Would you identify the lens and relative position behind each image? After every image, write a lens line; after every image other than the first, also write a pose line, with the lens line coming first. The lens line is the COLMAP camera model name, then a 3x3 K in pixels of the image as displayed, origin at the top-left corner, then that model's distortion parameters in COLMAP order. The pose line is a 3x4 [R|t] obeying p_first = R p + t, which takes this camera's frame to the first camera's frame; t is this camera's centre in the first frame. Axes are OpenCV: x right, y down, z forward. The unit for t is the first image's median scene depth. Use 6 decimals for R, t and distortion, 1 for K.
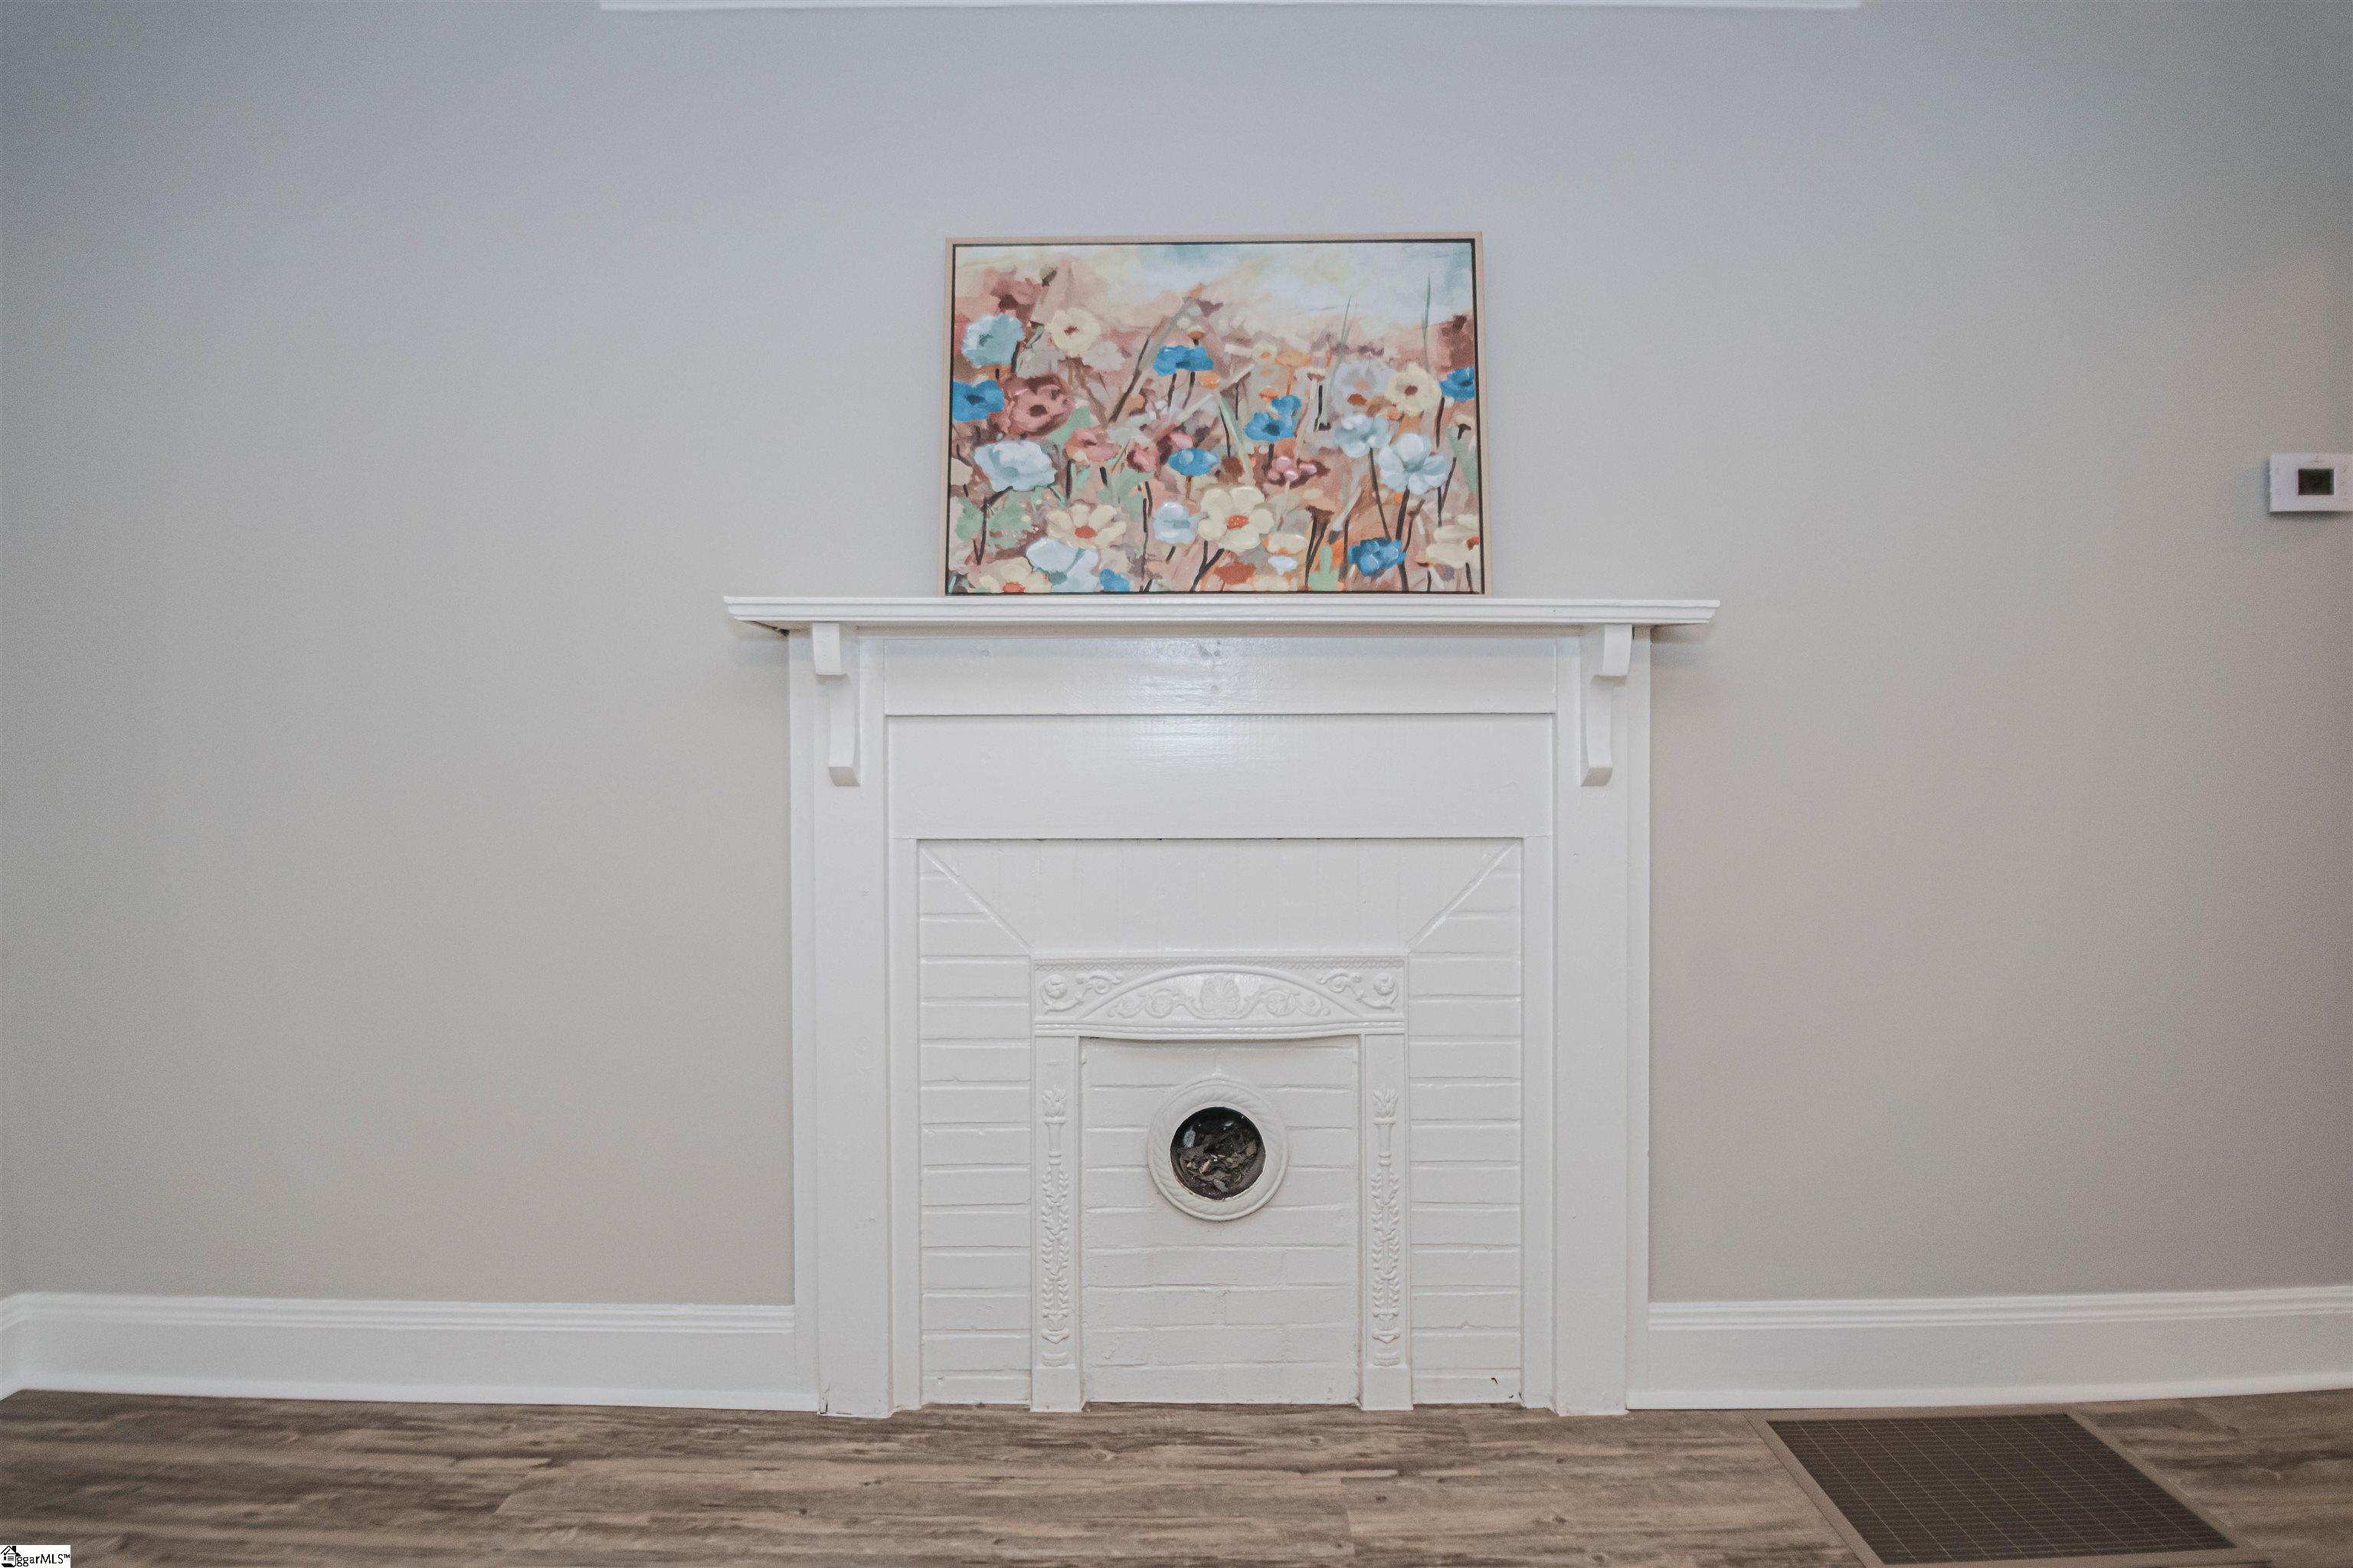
lens RADIAL K [[1179.8, 0, 1195.3], [0, 1179.8, 756.3], [0, 0, 1]] dist [-0.023005, -0.004395]
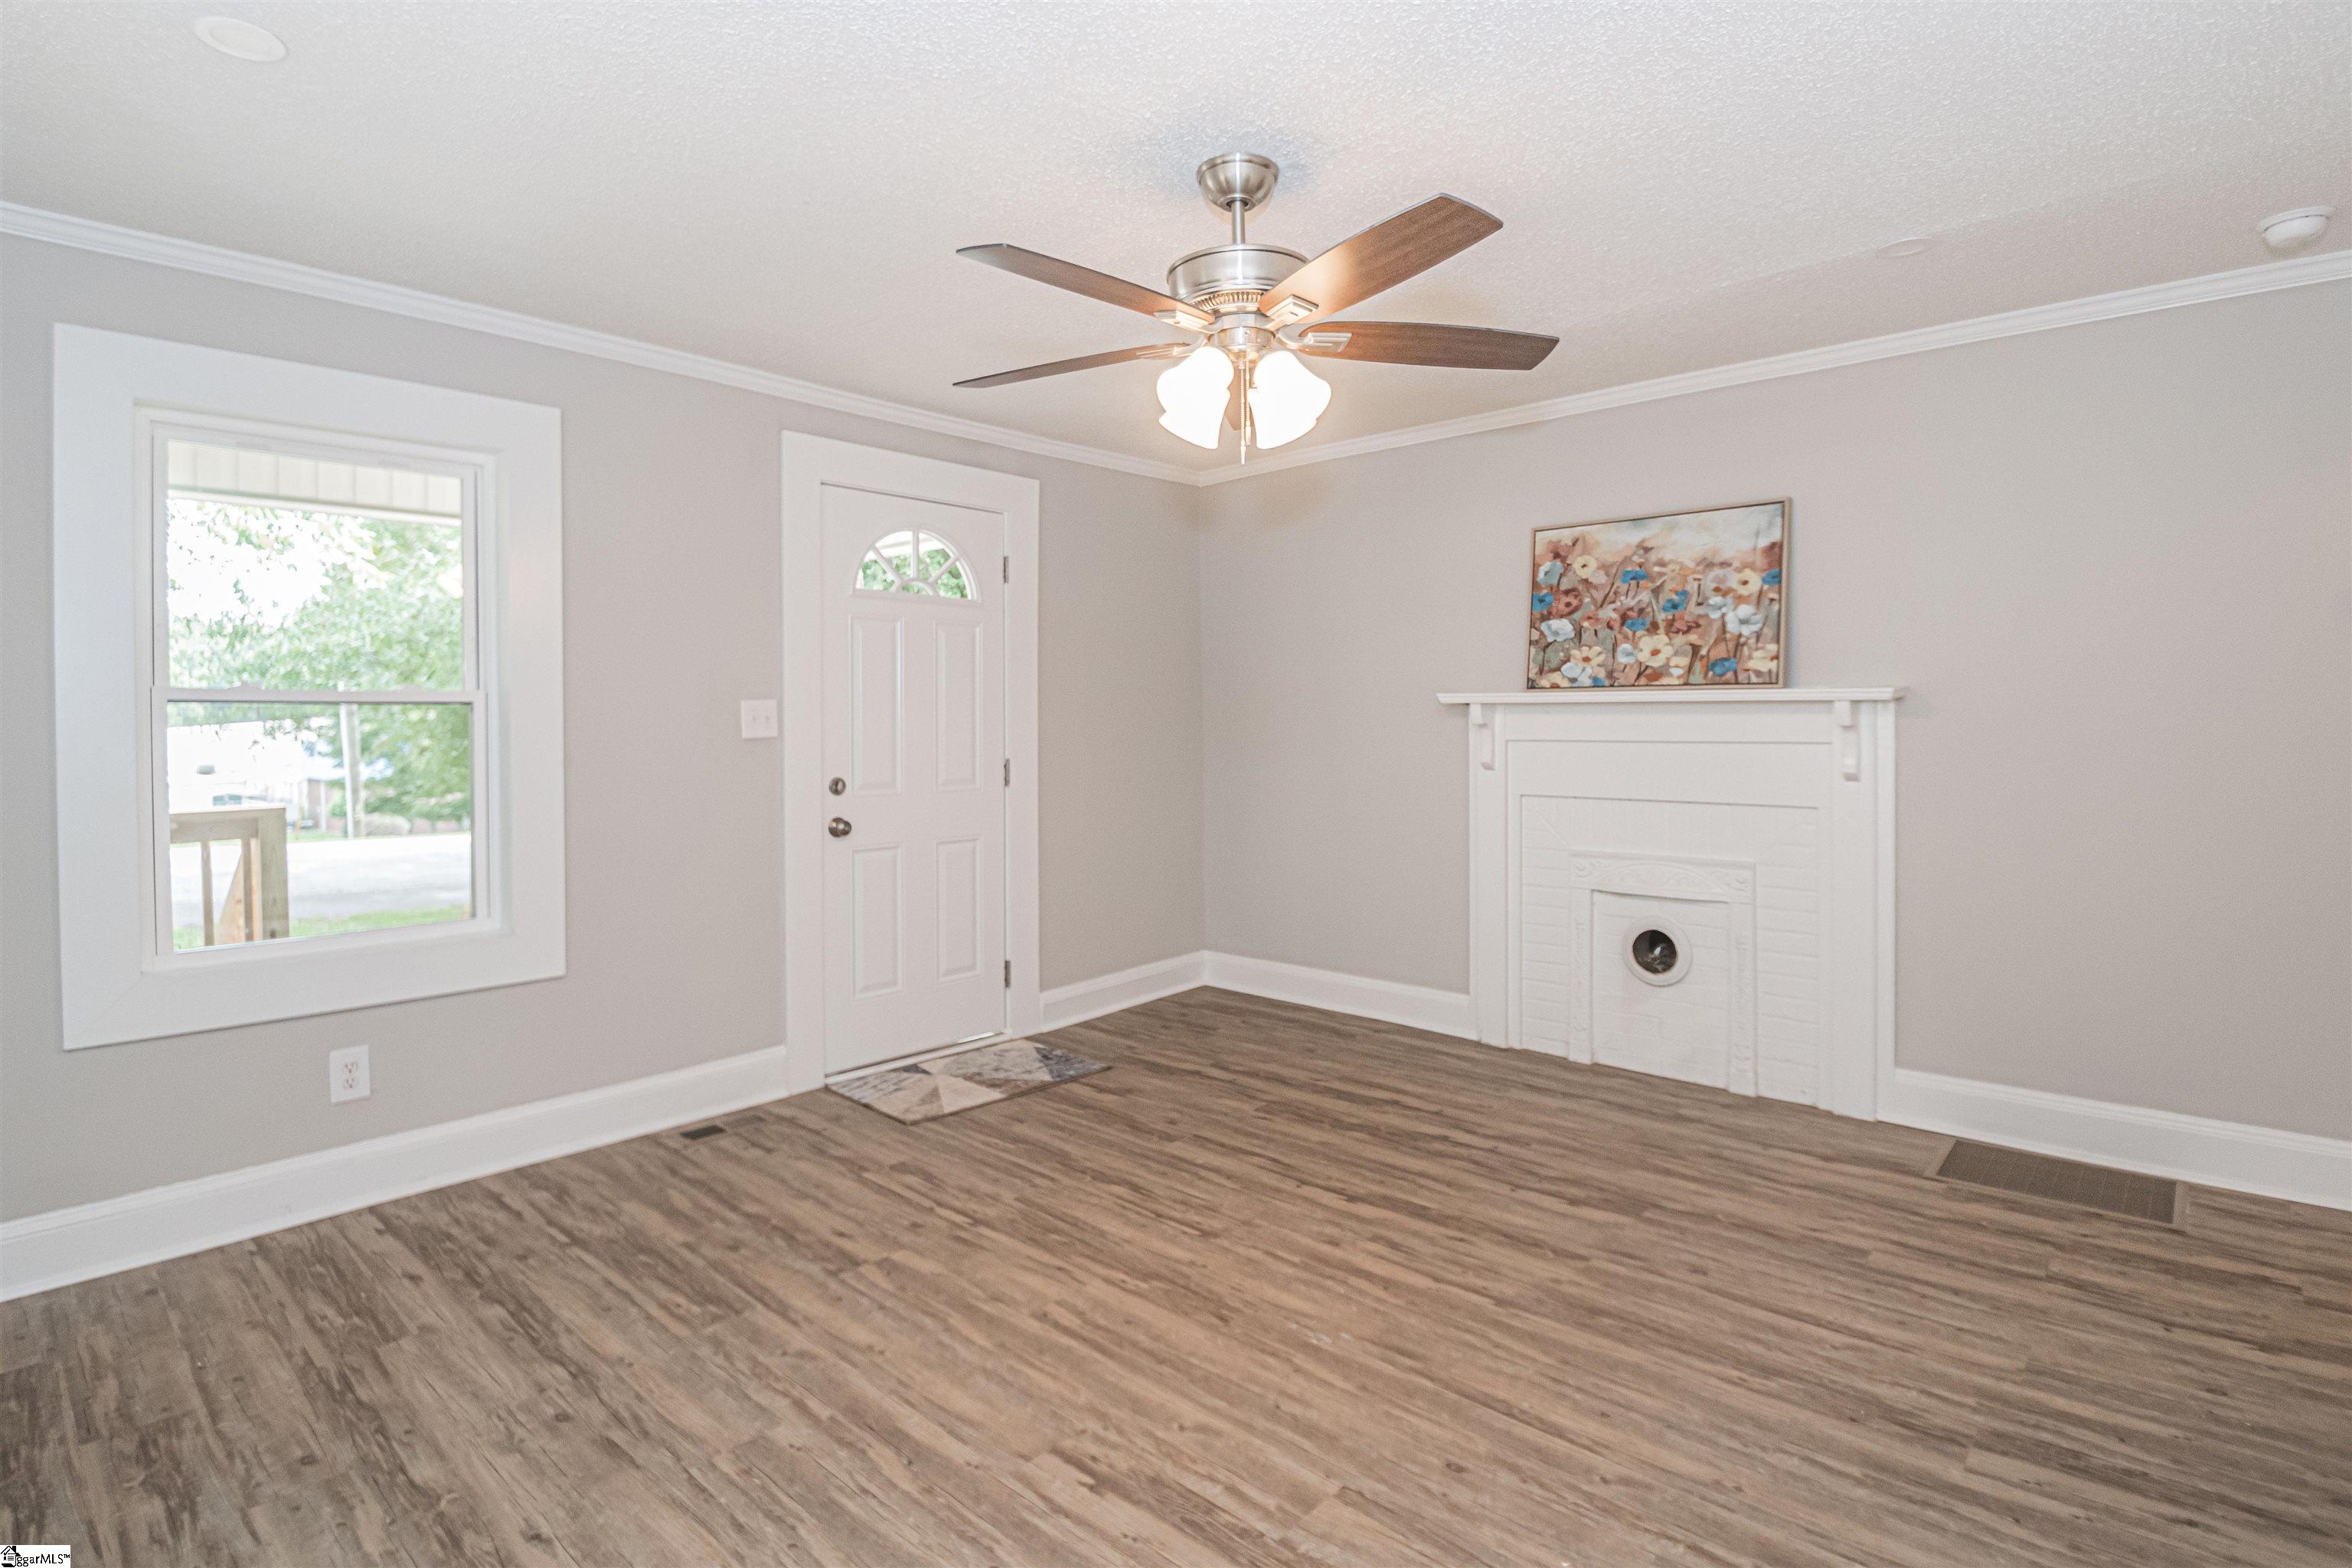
lens RADIAL K [[1179.2, 0, 1134.8], [0, 1179.2, 708.1], [0, 0, 1]] dist [-0.023005, -0.004395]
pose [[0.721503, -0.003731, -0.692402, 0.824627], [-0.008157, 0.999870, -0.013887, -0.059268], [0.692364, 0.015668, 0.721379, -1.188100]]
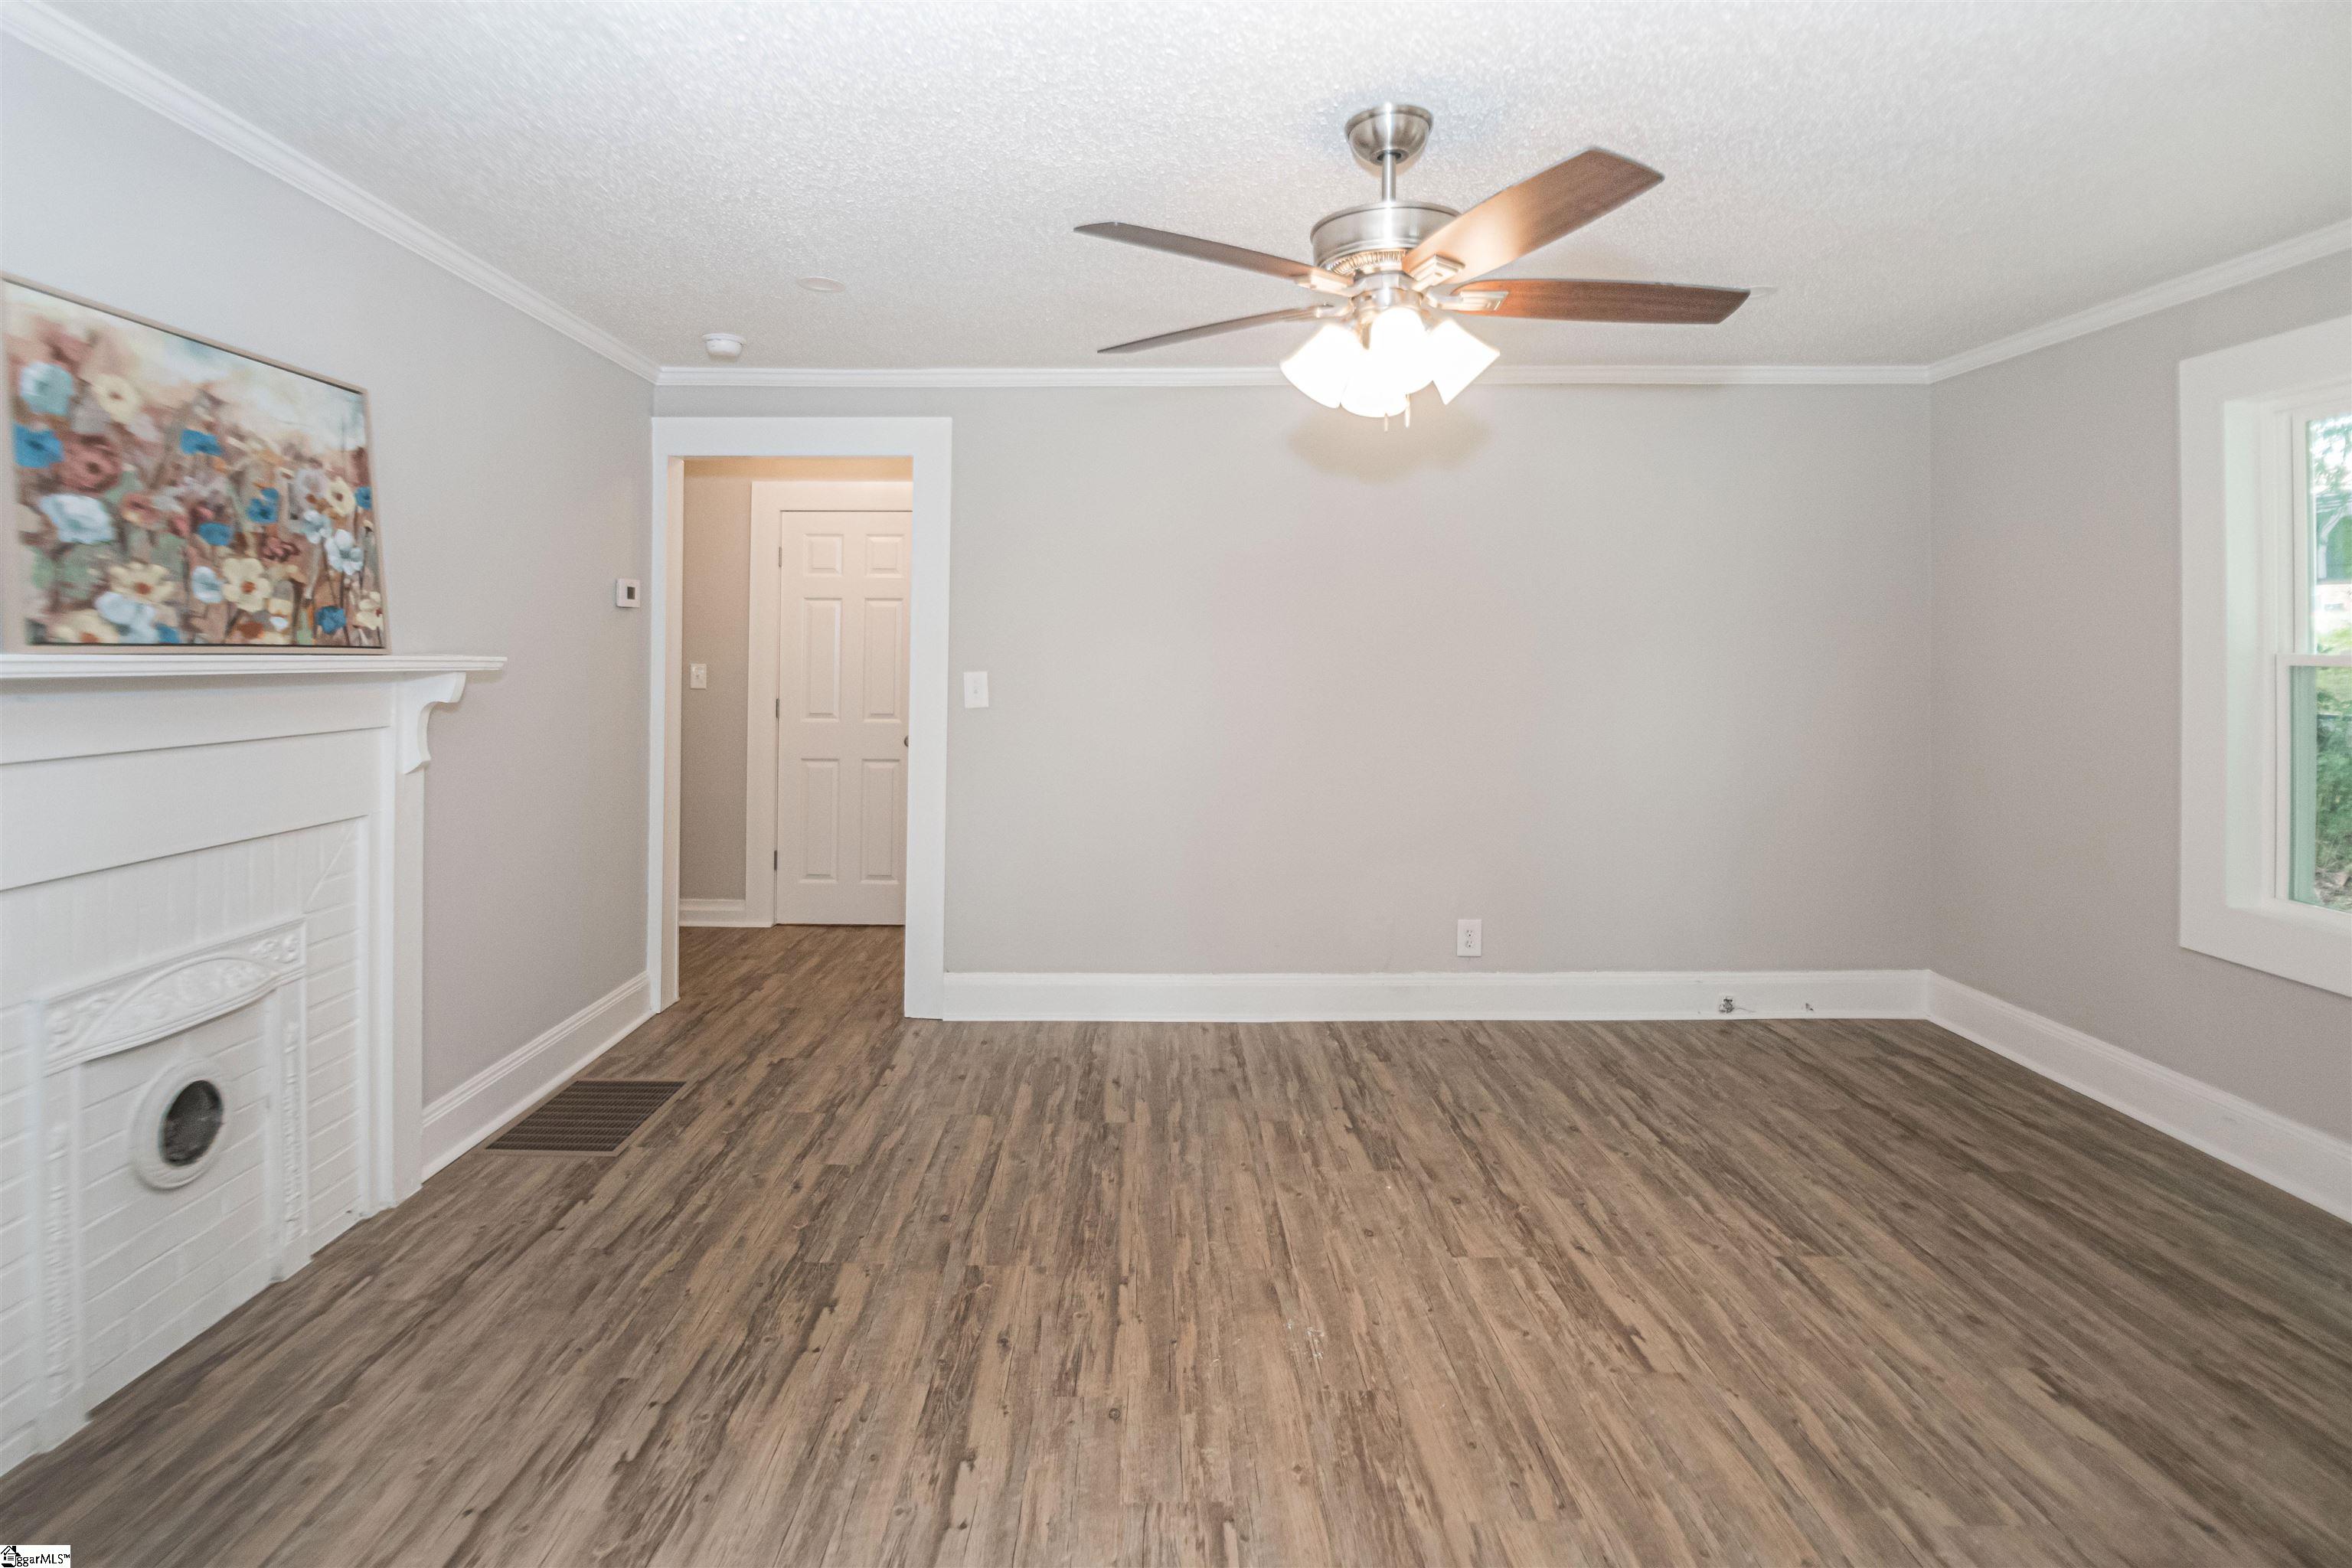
lens RADIAL K [[1144.4, 0, 1156.2], [0, 1144.4, 631.1], [0, 0, 1]] dist [-0.004765, -0.007303]
pose [[-0.003788, 0.023893, 0.999707, -1.154430], [0.007513, 0.999687, -0.023864, -0.116598], [-0.999965, 0.007421, -0.003967, 0.051648]]
